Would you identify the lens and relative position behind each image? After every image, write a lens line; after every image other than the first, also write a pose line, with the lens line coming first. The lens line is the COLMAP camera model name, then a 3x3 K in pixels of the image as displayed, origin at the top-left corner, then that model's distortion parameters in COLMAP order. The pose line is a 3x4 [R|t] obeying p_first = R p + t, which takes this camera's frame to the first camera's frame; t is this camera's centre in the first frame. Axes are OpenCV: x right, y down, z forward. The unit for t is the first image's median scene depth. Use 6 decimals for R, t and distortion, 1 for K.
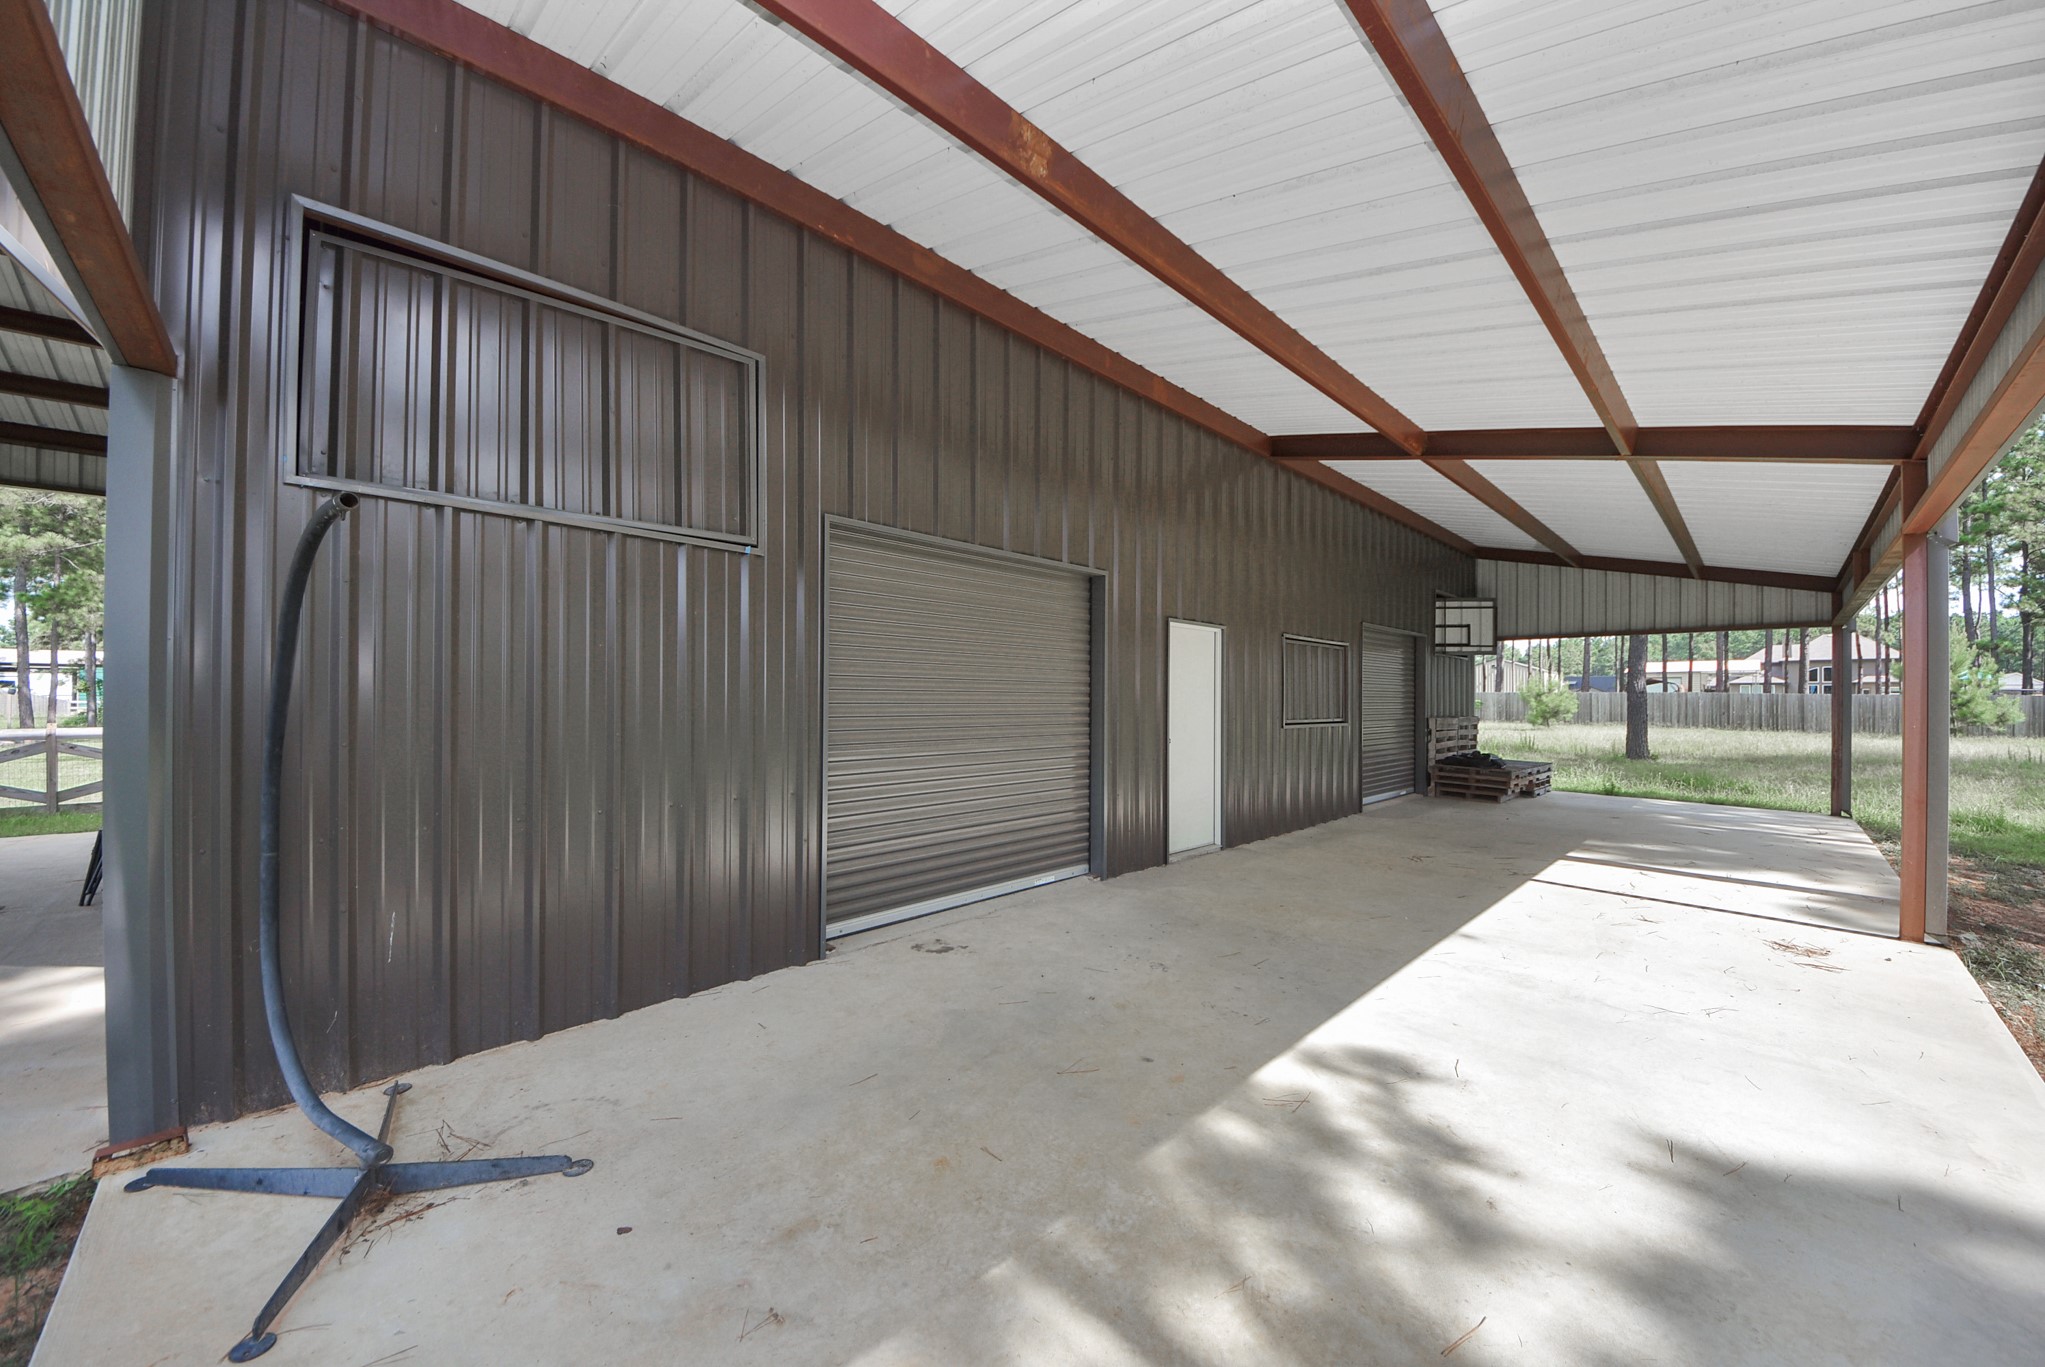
lens RADIAL K [[735.6, 0, 1049.8], [0, 735.6, 711.8], [0, 0, 1]] dist [0.037000, -0.025567]
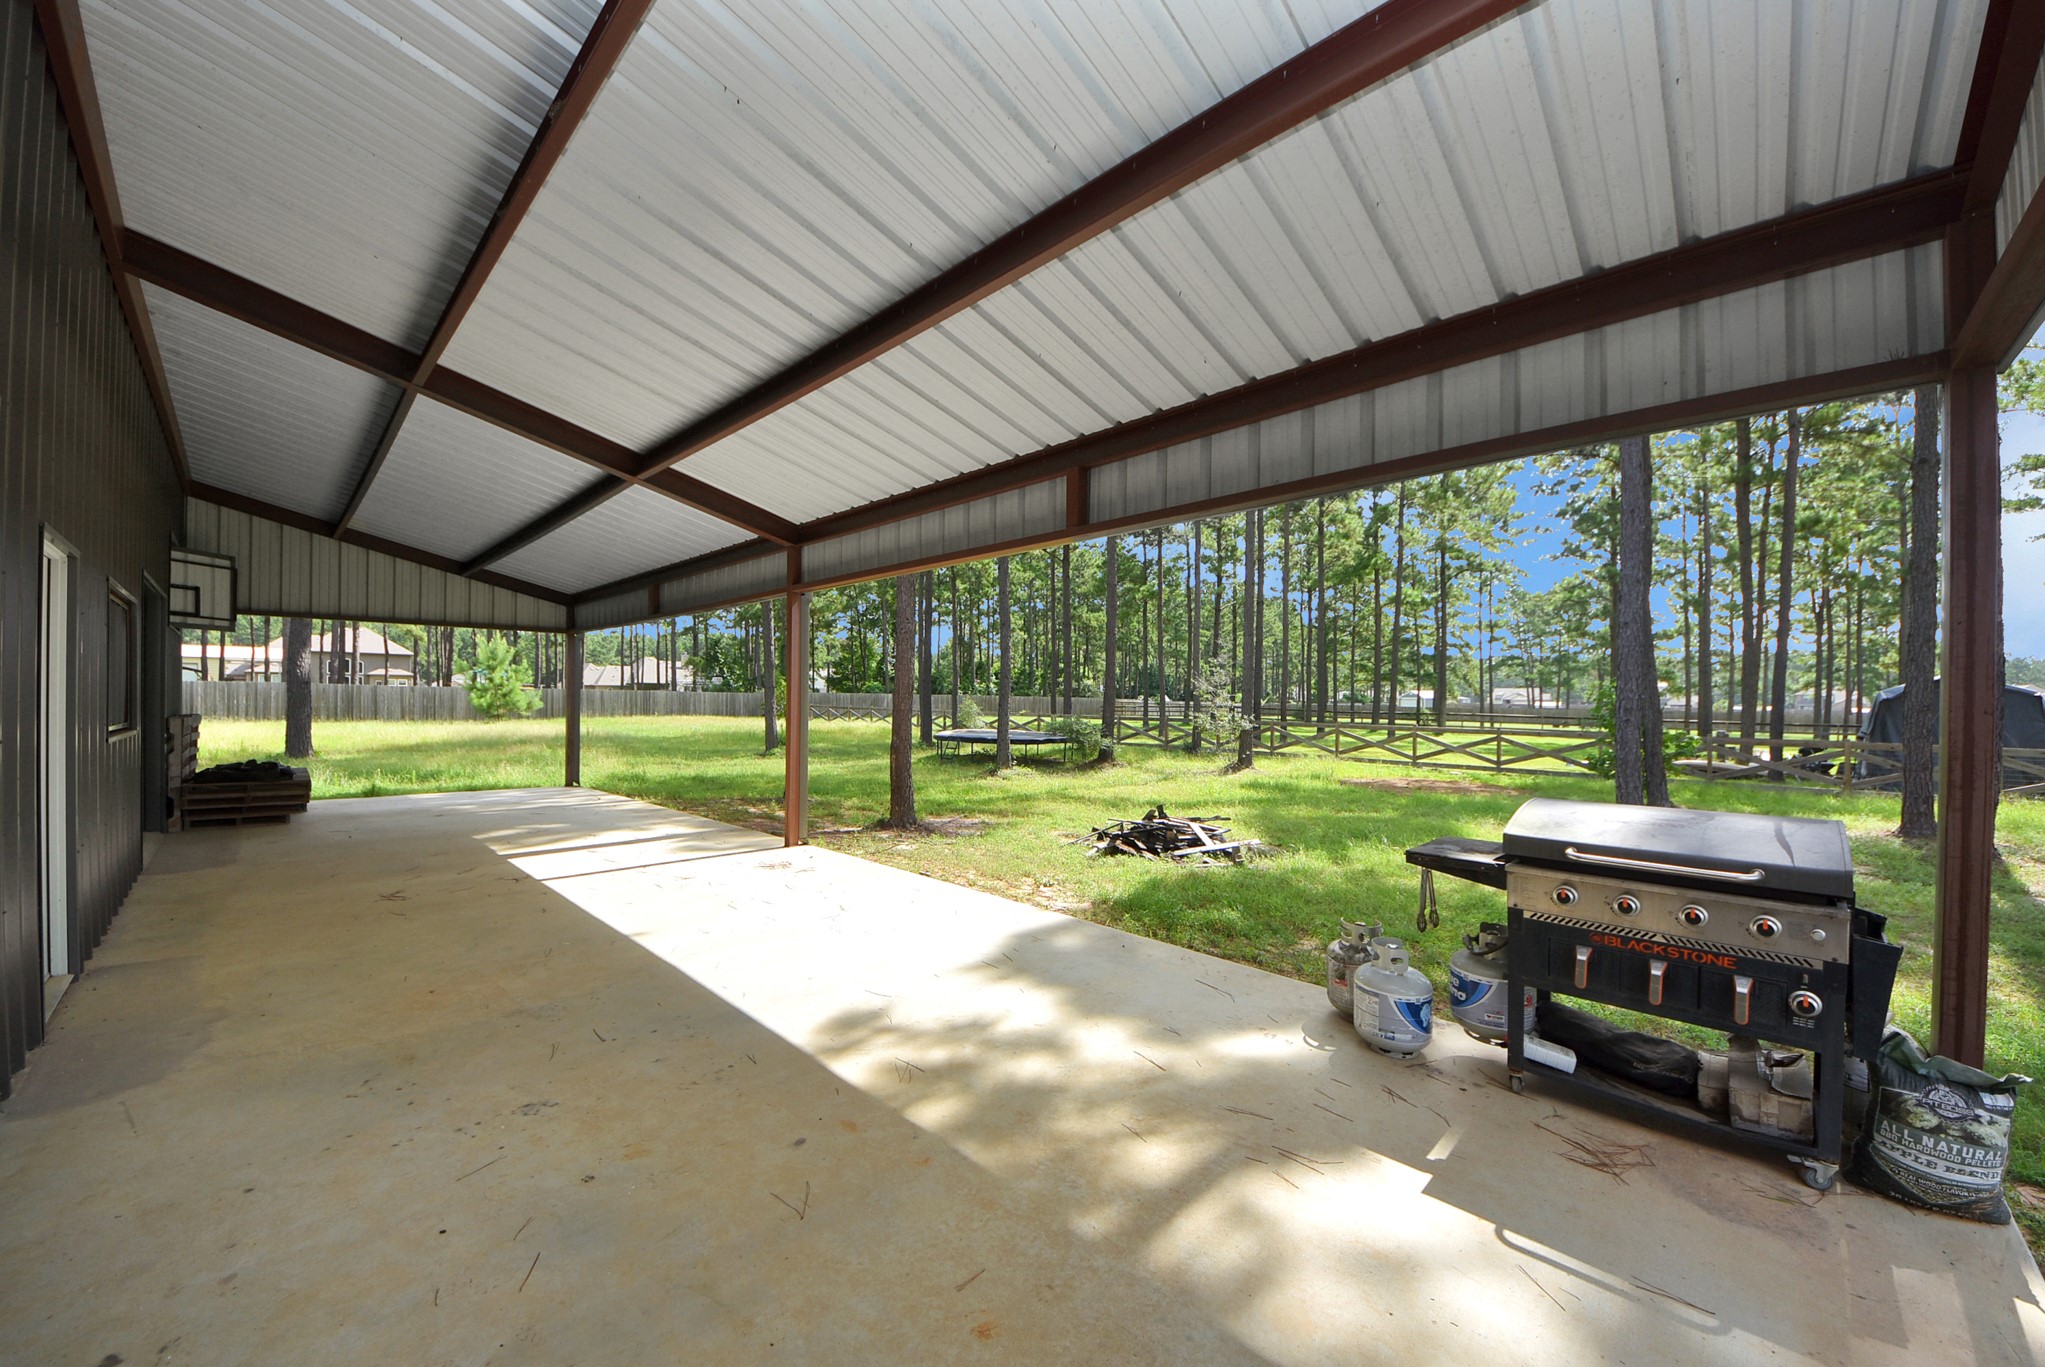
lens RADIAL K [[735.6, 0, 1049.8], [0, 735.6, 711.8], [0, 0, 1]] dist [0.037000, -0.025567]
pose [[-0.024379, -0.023834, 0.999419, -0.329436], [0.009665, 0.999663, 0.024076, -0.010312], [-0.999656, 0.010246, -0.024141, 0.357040]]
